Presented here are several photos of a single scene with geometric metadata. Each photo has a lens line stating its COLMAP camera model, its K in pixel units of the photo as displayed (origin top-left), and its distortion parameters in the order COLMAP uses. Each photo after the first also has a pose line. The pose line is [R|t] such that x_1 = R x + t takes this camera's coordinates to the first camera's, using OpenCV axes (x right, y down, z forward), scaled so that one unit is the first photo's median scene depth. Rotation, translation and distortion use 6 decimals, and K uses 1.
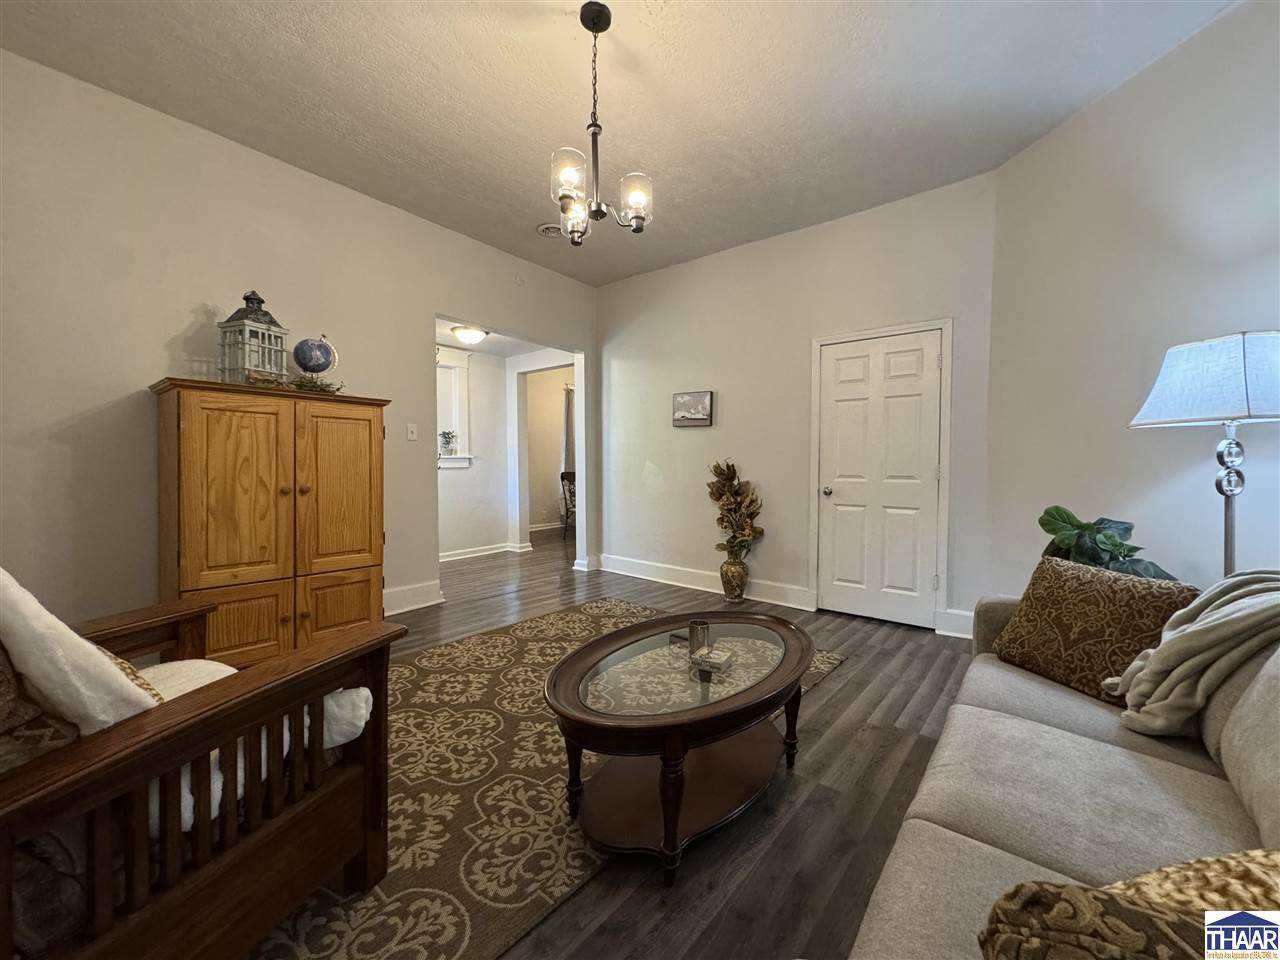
lens RADIAL K [[512.3, 0, 640.0], [0, 512.3, 480.0], [0, 0, 1]] dist [-0.001680, -0.000438]
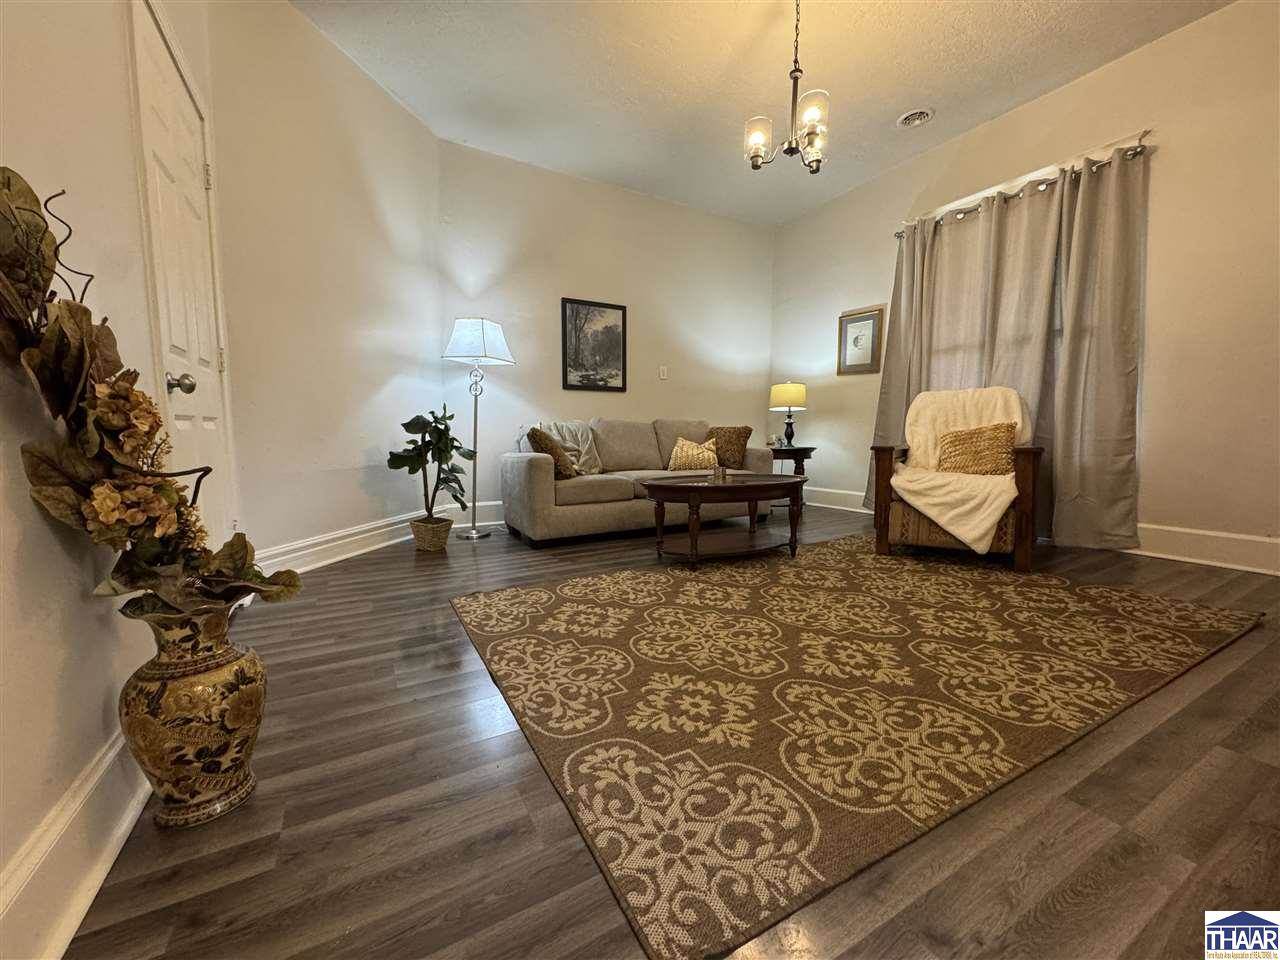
lens RADIAL K [[511.1, 0, 639.6], [0, 511.1, 478.6], [0, 0, 1]] dist [-0.002125, -0.000093]
pose [[-0.931598, -0.040488, 0.361229, -0.105019], [0.006656, 0.991710, 0.128321, 0.042807], [-0.363430, 0.121948, -0.923606, 1.134606]]
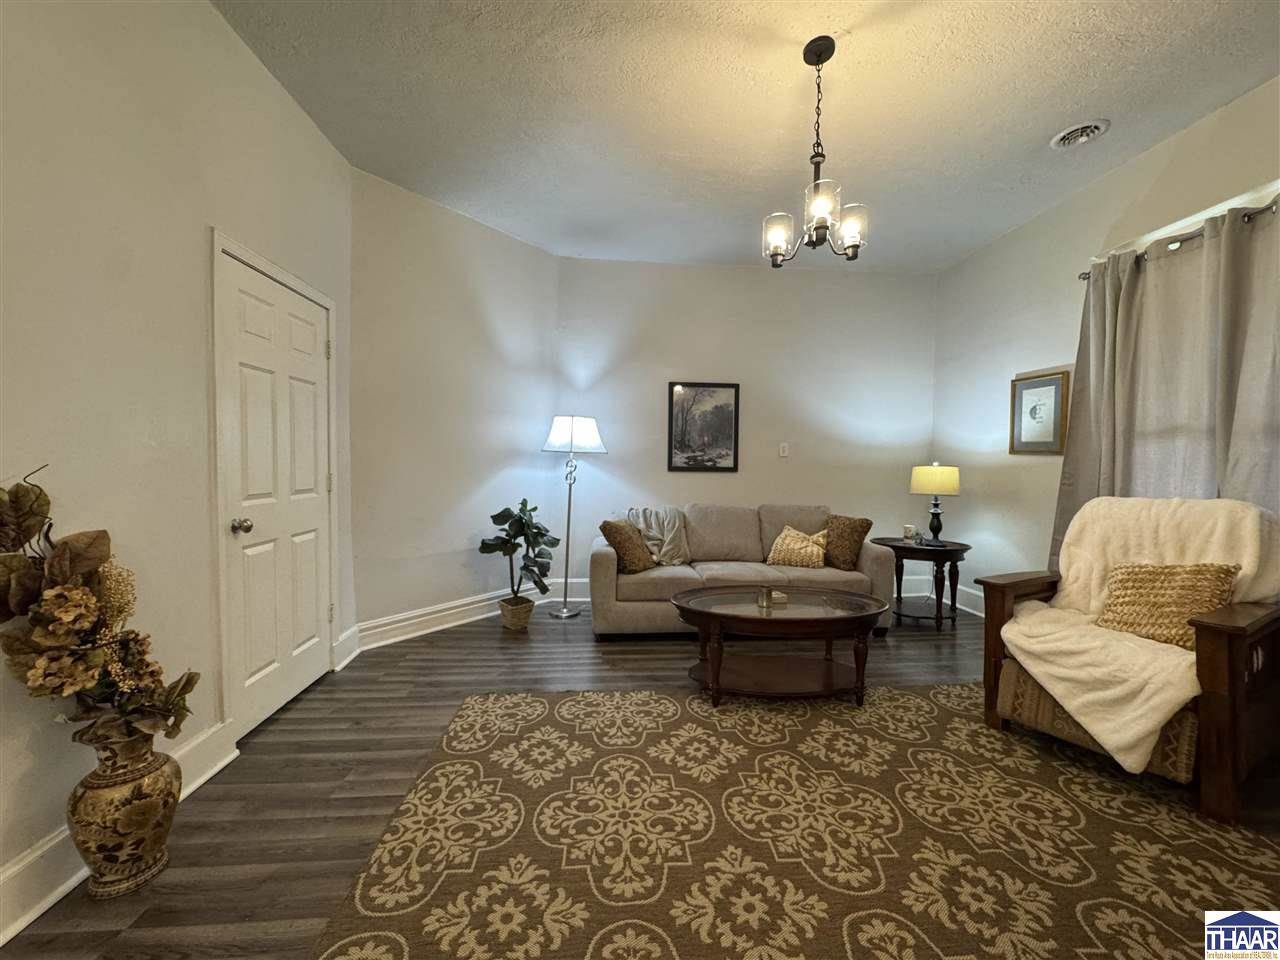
lens RADIAL K [[512.3, 0, 640.0], [0, 512.3, 480.0], [0, 0, 1]] dist [-0.001680, -0.000438]
pose [[-0.689594, -0.036999, 0.723251, -0.296408], [0.009506, 0.998146, 0.060125, -0.051038], [-0.724134, 0.048337, -0.687963, 0.970681]]
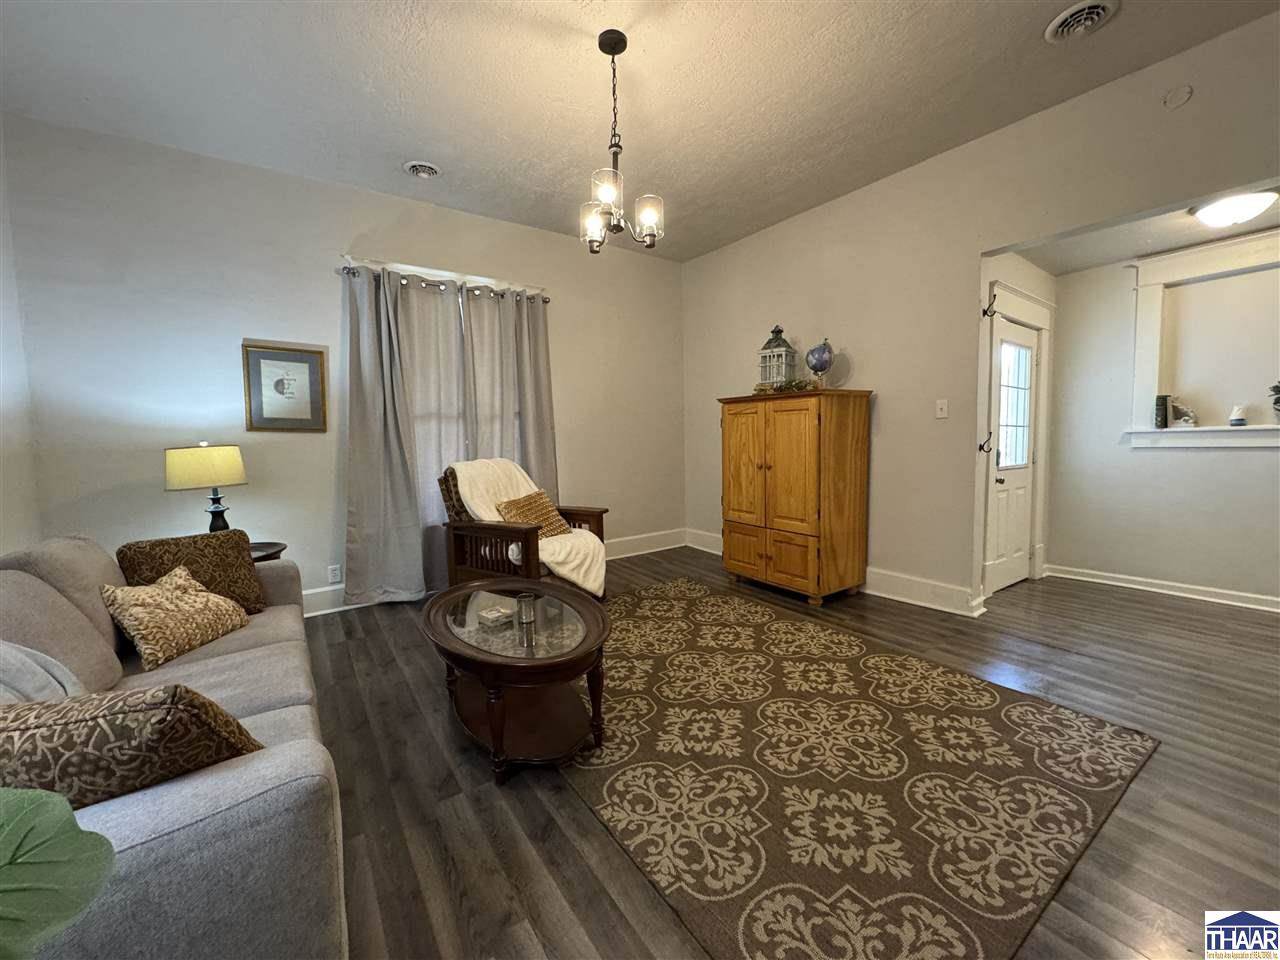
lens RADIAL K [[511.1, 0, 639.6], [0, 511.1, 478.6], [0, 0, 1]] dist [-0.002125, -0.000093]
pose [[-0.270397, 0.073859, -0.959912, 0.484971], [-0.013473, 0.996665, 0.080482, -0.034401], [0.962655, 0.034695, -0.268500, 0.664158]]
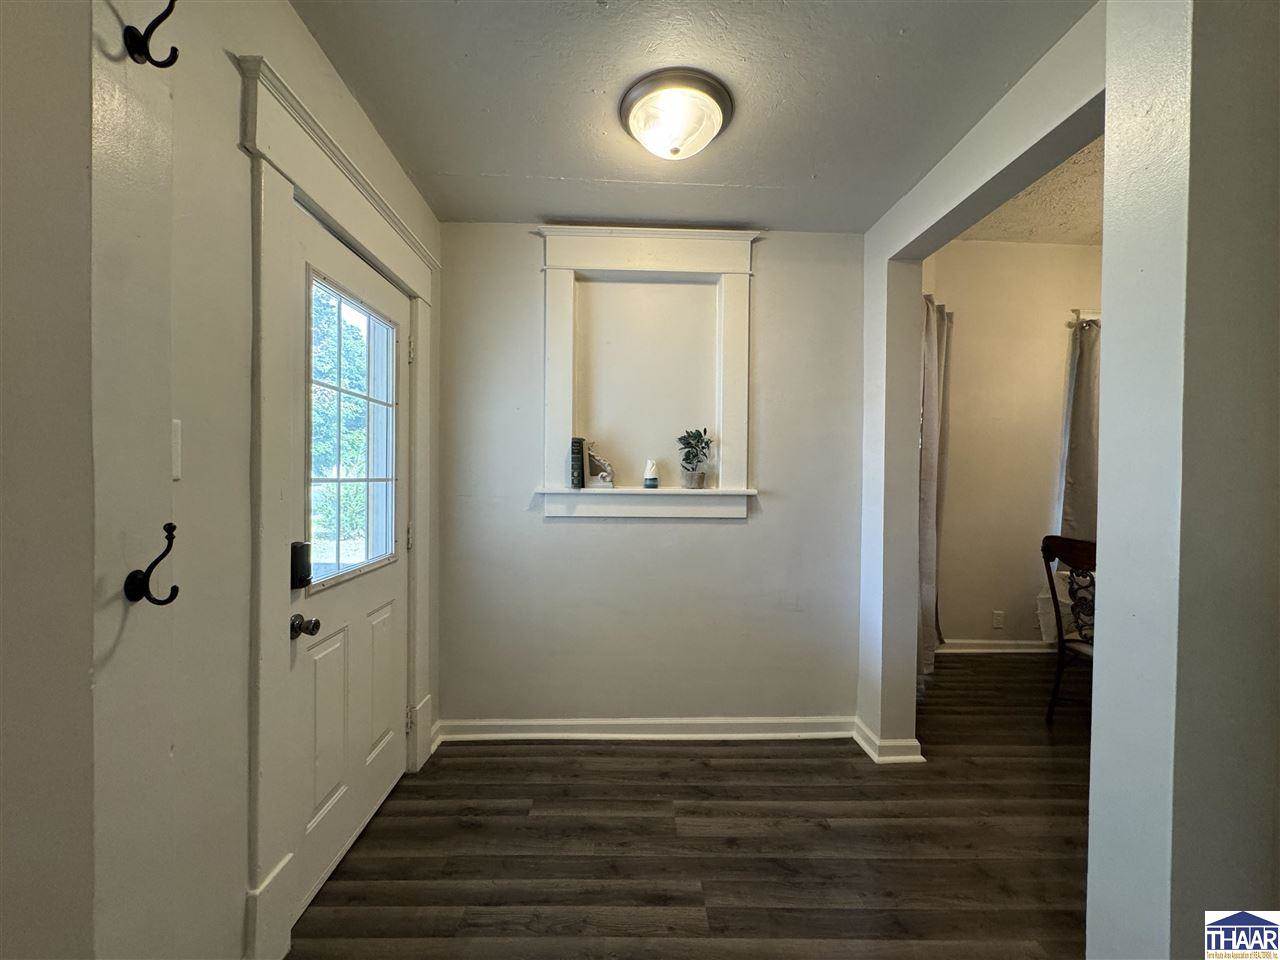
lens RADIAL K [[511.1, 0, 639.6], [0, 511.1, 478.6], [0, 0, 1]] dist [-0.002125, -0.000093]
pose [[0.652548, 0.020547, -0.757469, -0.119877], [-0.040147, 0.999166, -0.007483, -0.071149], [0.756683, 0.035293, 0.652828, 0.963470]]
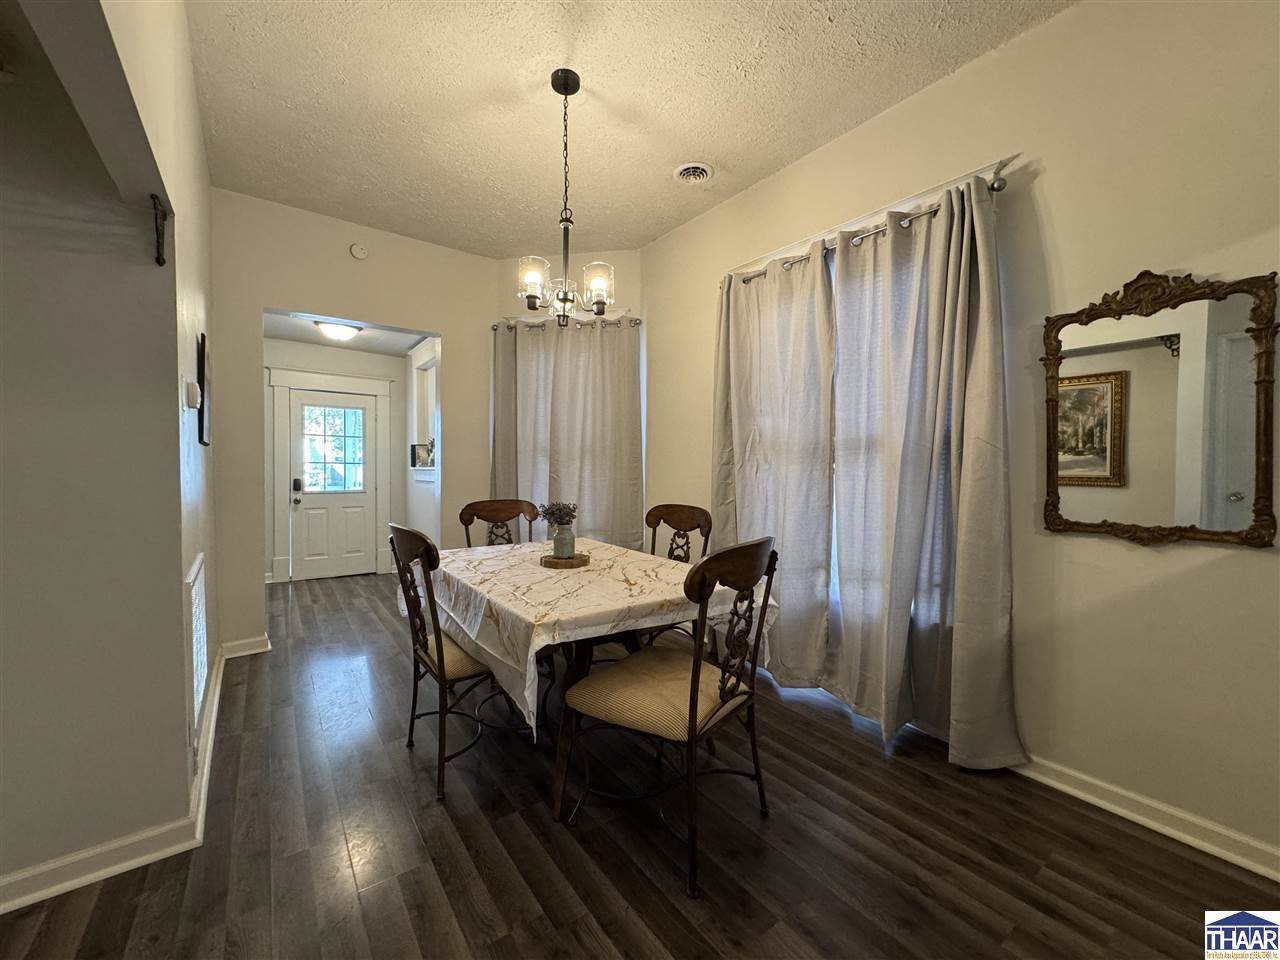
lens RADIAL K [[511.1, 0, 639.6], [0, 511.1, 478.6], [0, 0, 1]] dist [-0.002125, -0.000093]
pose [[-0.245334, 0.024820, -0.969121, 0.482829], [-0.038517, 0.998633, 0.035326, -0.099912], [0.968673, 0.045994, -0.244042, 2.121189]]
